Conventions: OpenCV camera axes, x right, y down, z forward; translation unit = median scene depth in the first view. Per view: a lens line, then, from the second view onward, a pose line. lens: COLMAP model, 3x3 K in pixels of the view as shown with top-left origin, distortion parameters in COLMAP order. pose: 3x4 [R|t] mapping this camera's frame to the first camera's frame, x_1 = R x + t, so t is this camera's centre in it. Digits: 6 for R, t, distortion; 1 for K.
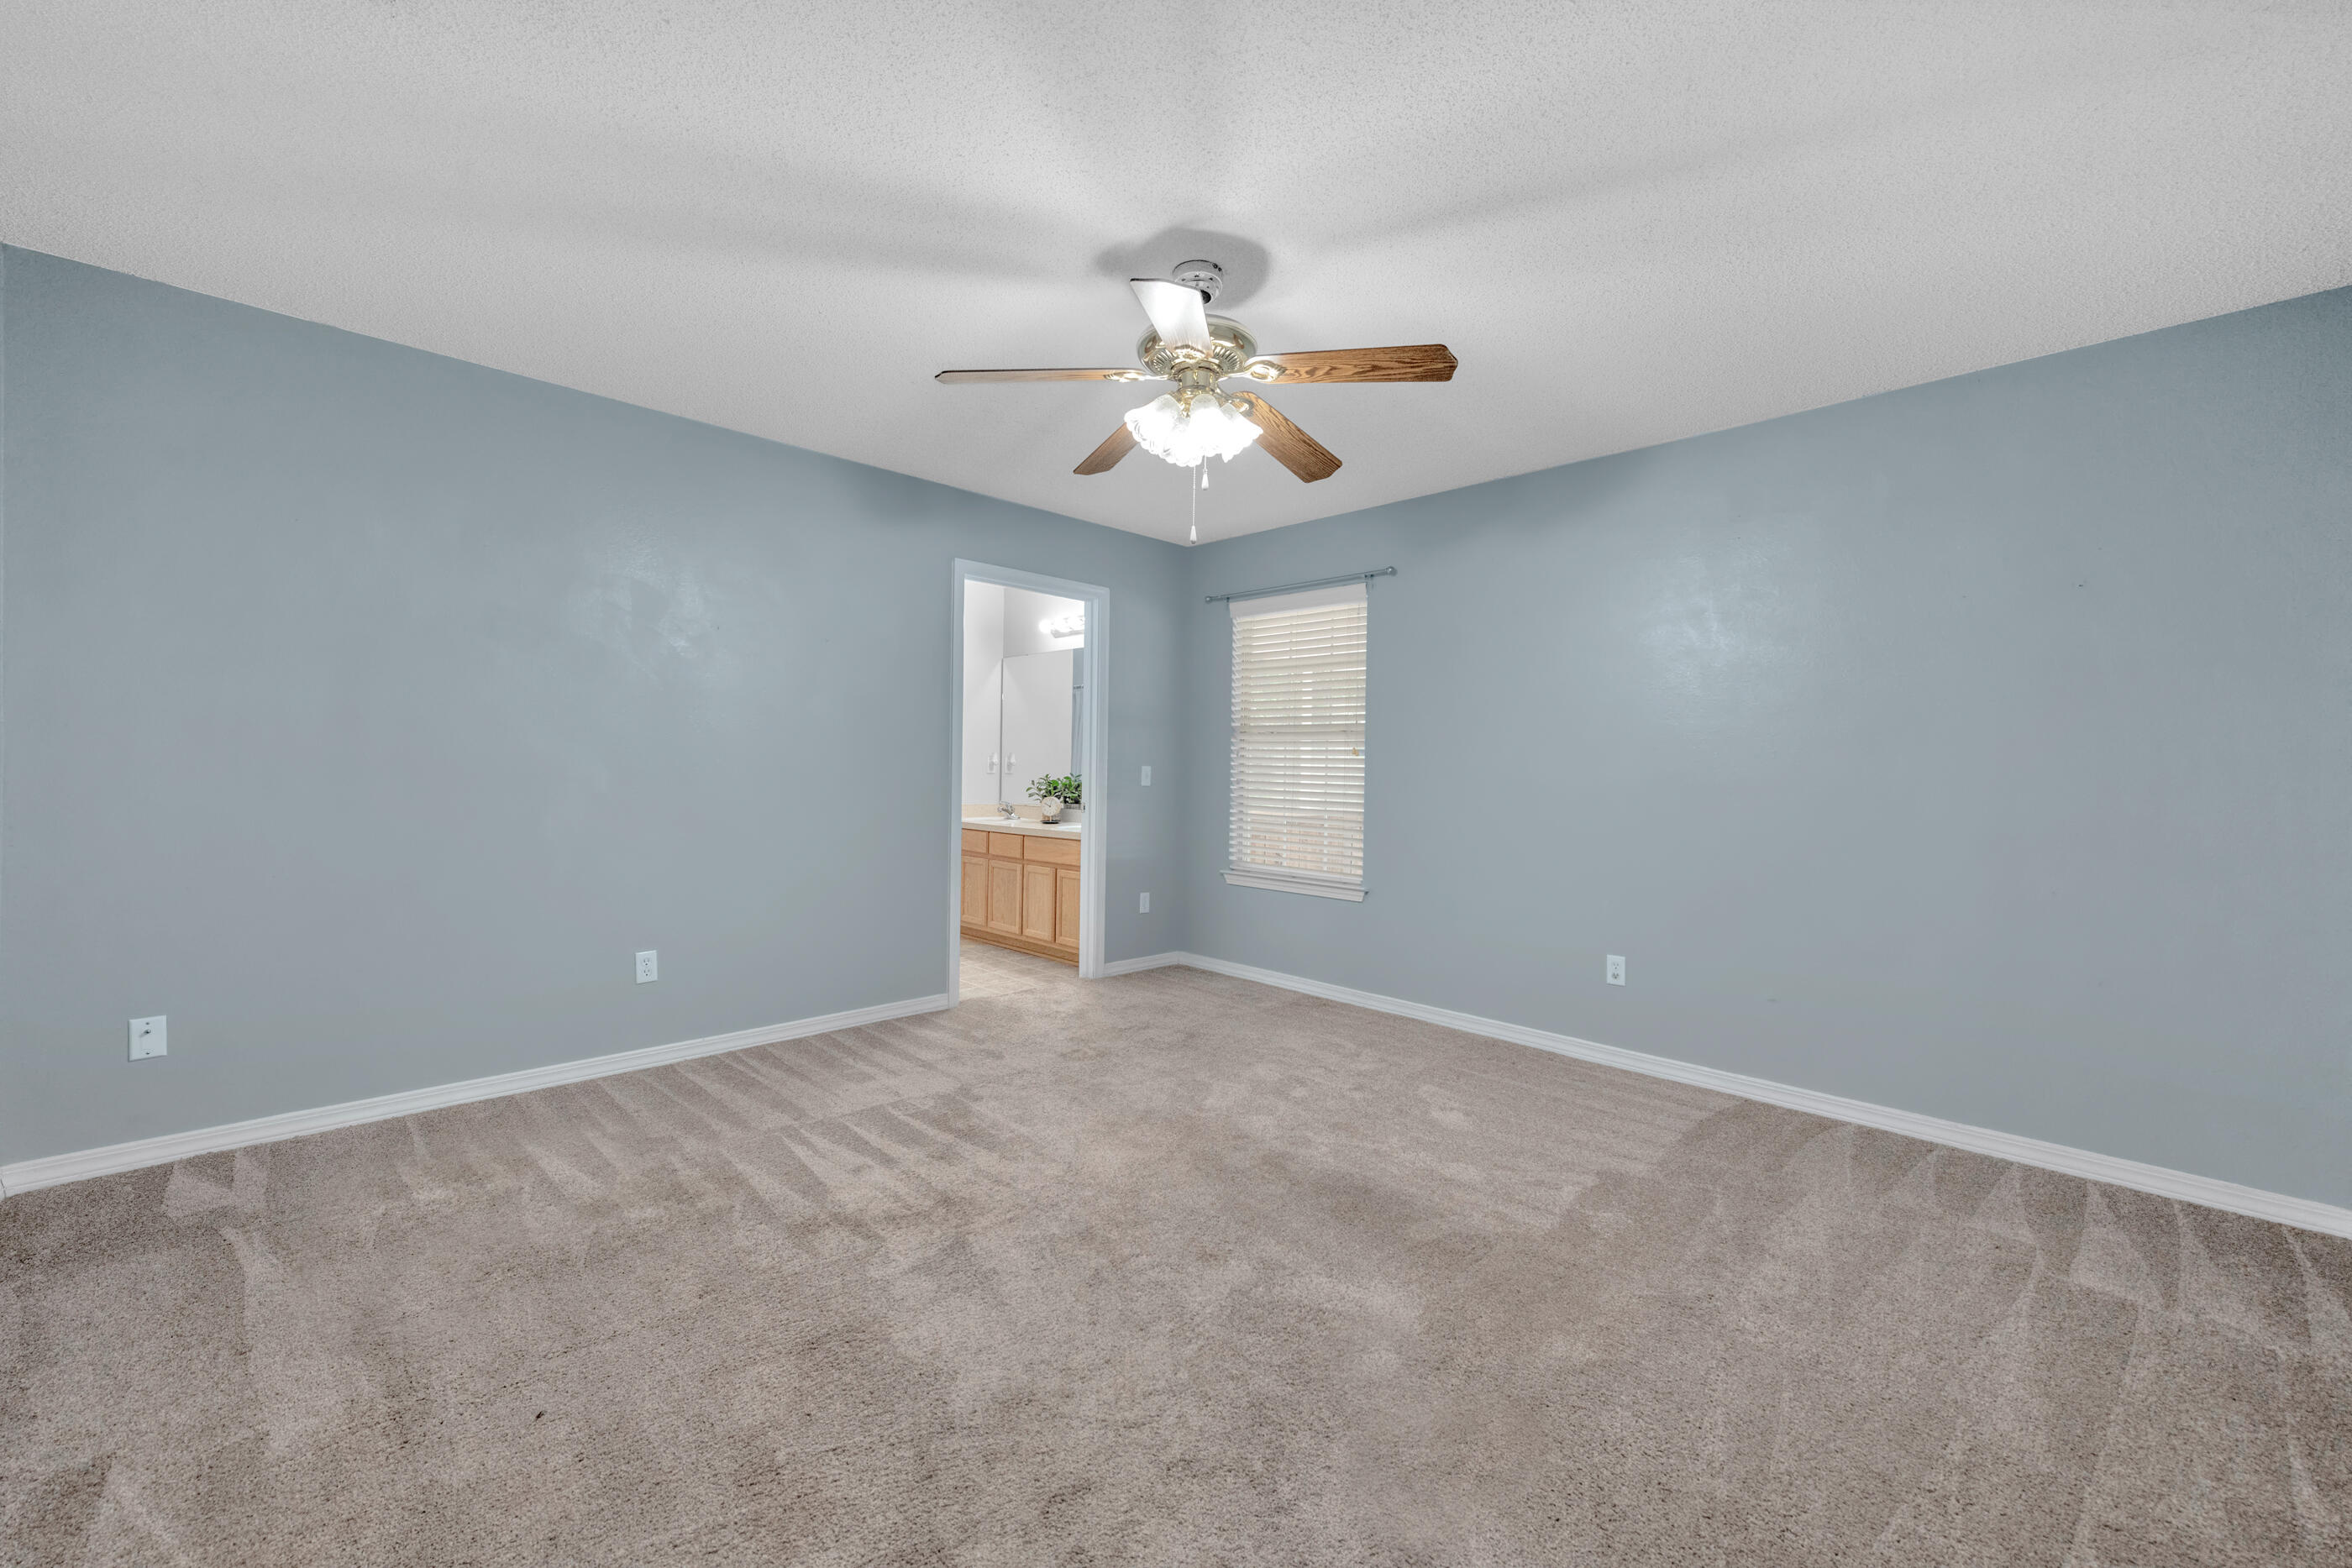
lens RADIAL K [[943.7, 0, 1197.4], [0, 943.7, 762.4], [0, 0, 1]] dist [-0.000791, -0.000133]
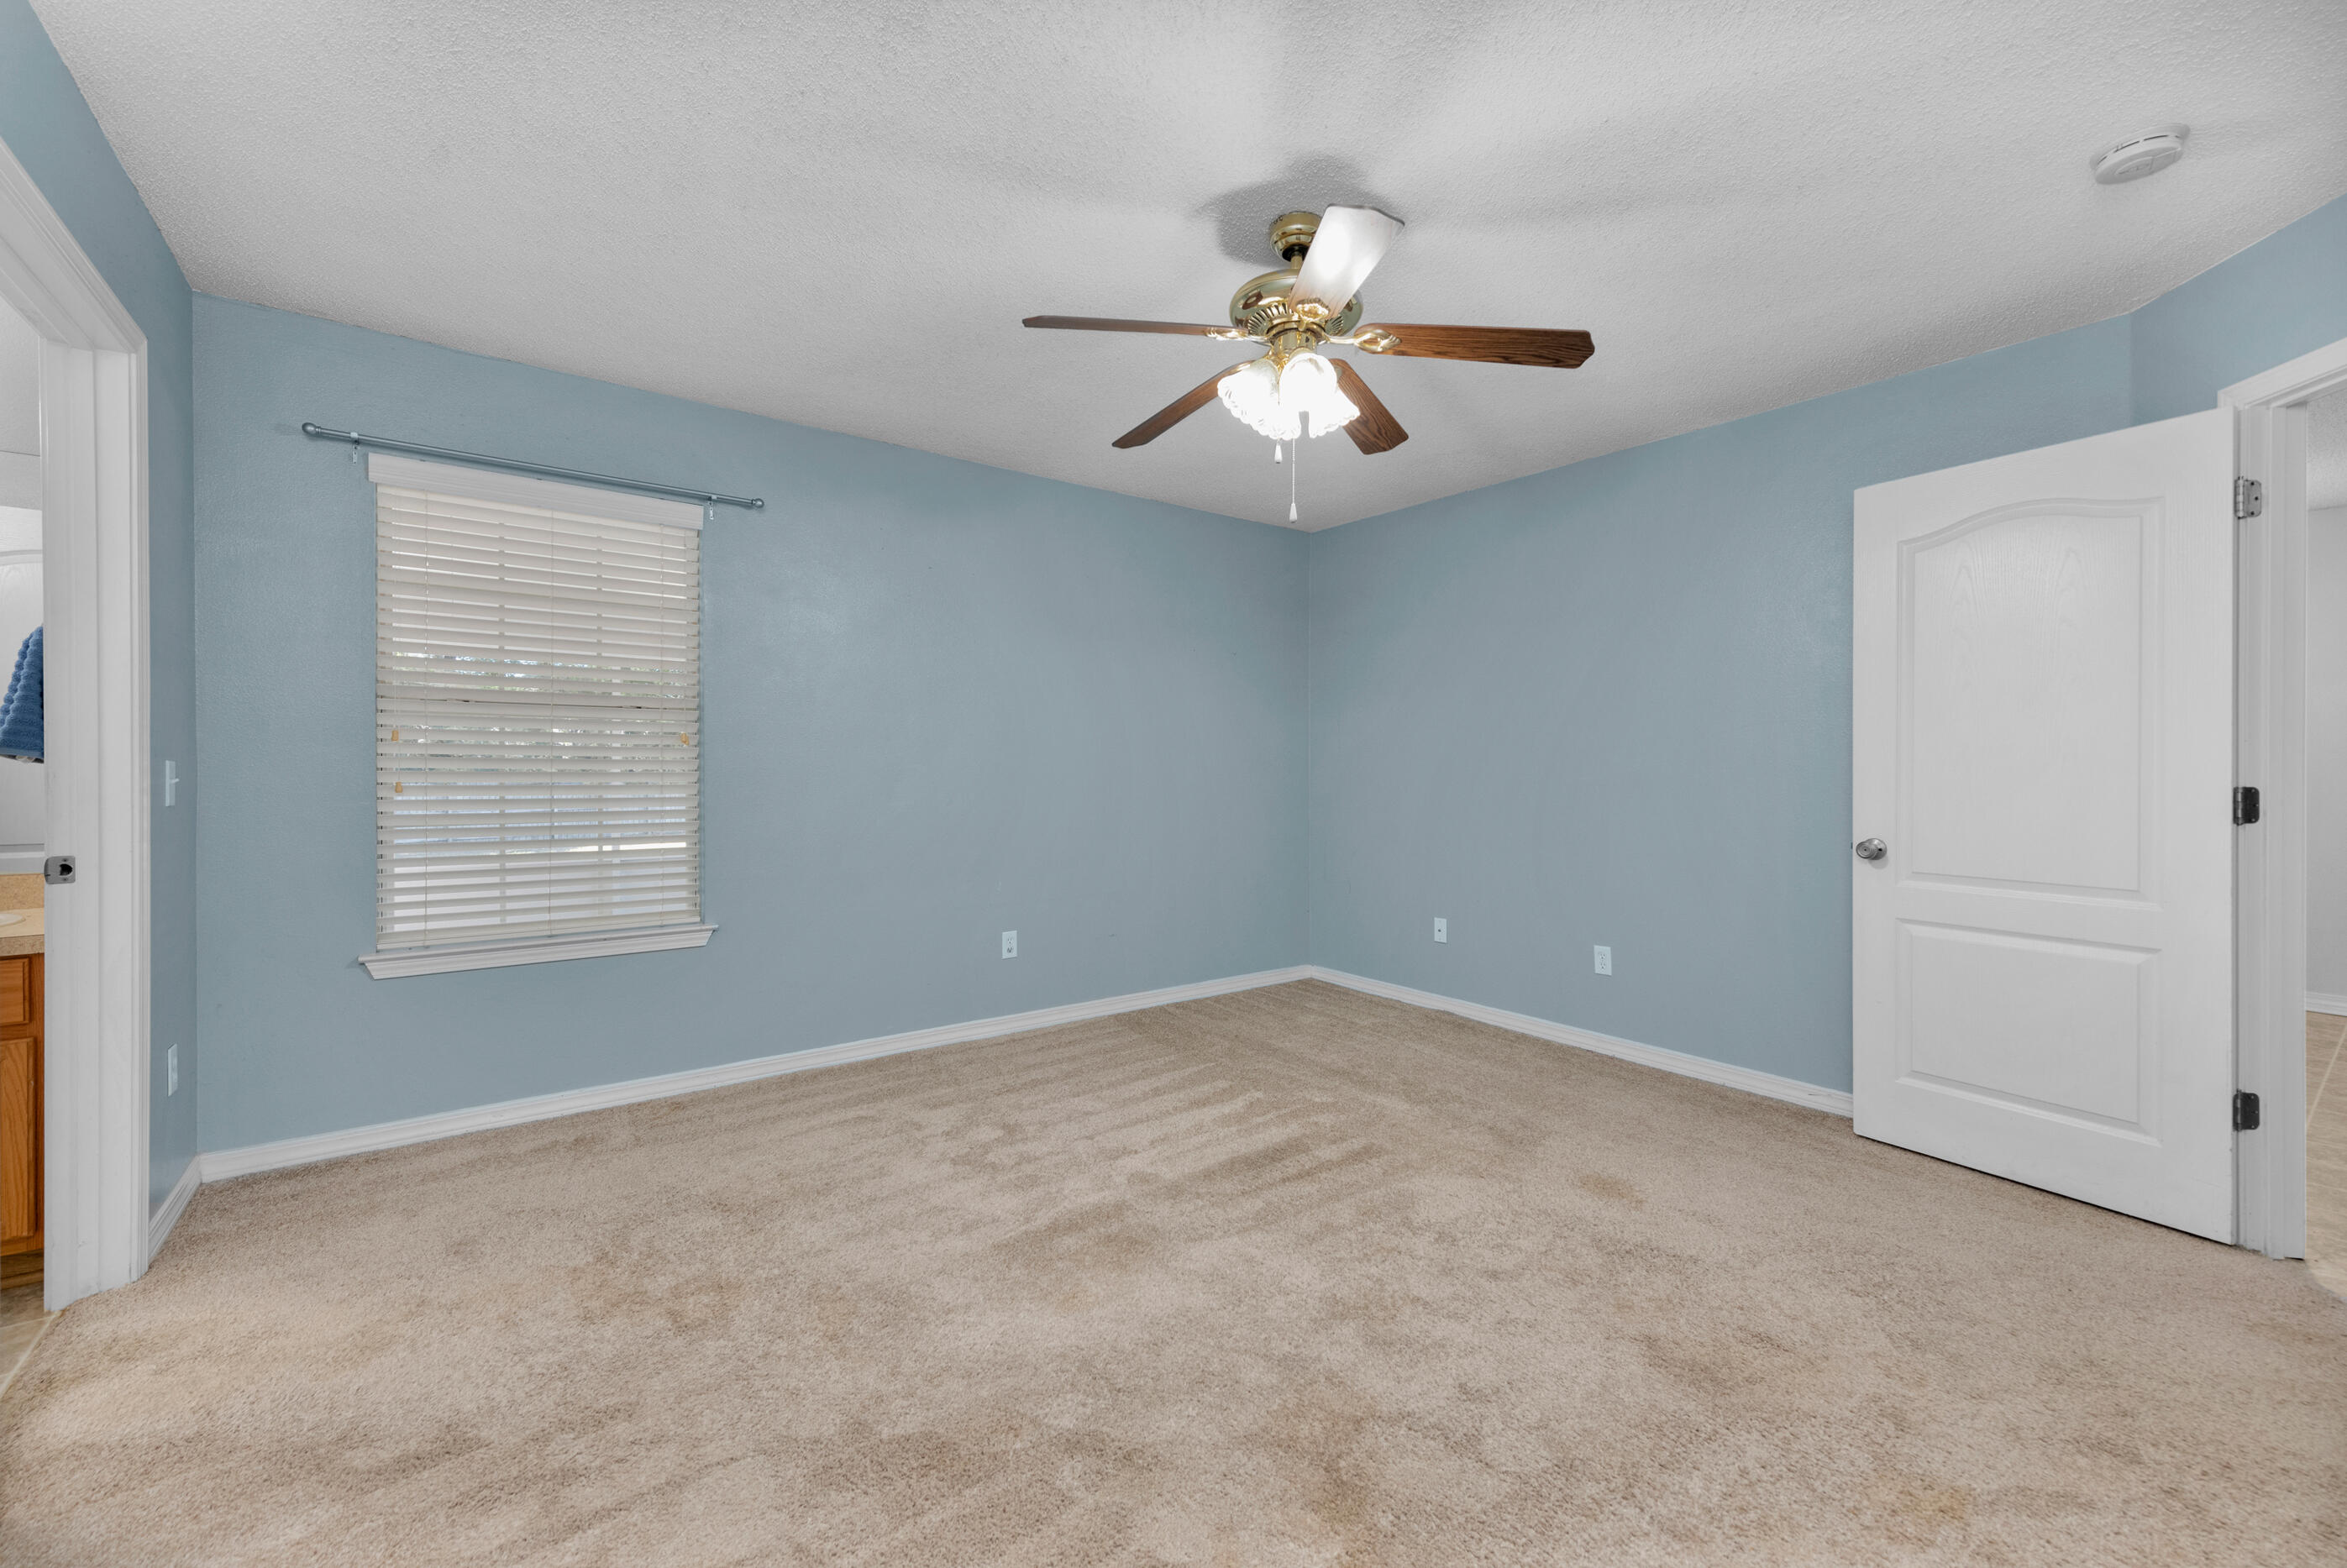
lens RADIAL K [[941.7, 0, 1194.8], [0, 941.7, 762.5], [0, 0, 1]] dist [-0.000791, -0.000133]
pose [[0.123639, -0.016931, 0.992183, -0.611049], [-0.010248, 0.999779, 0.018338, -0.013251], [-0.992274, -0.012435, 0.123438, 0.657735]]
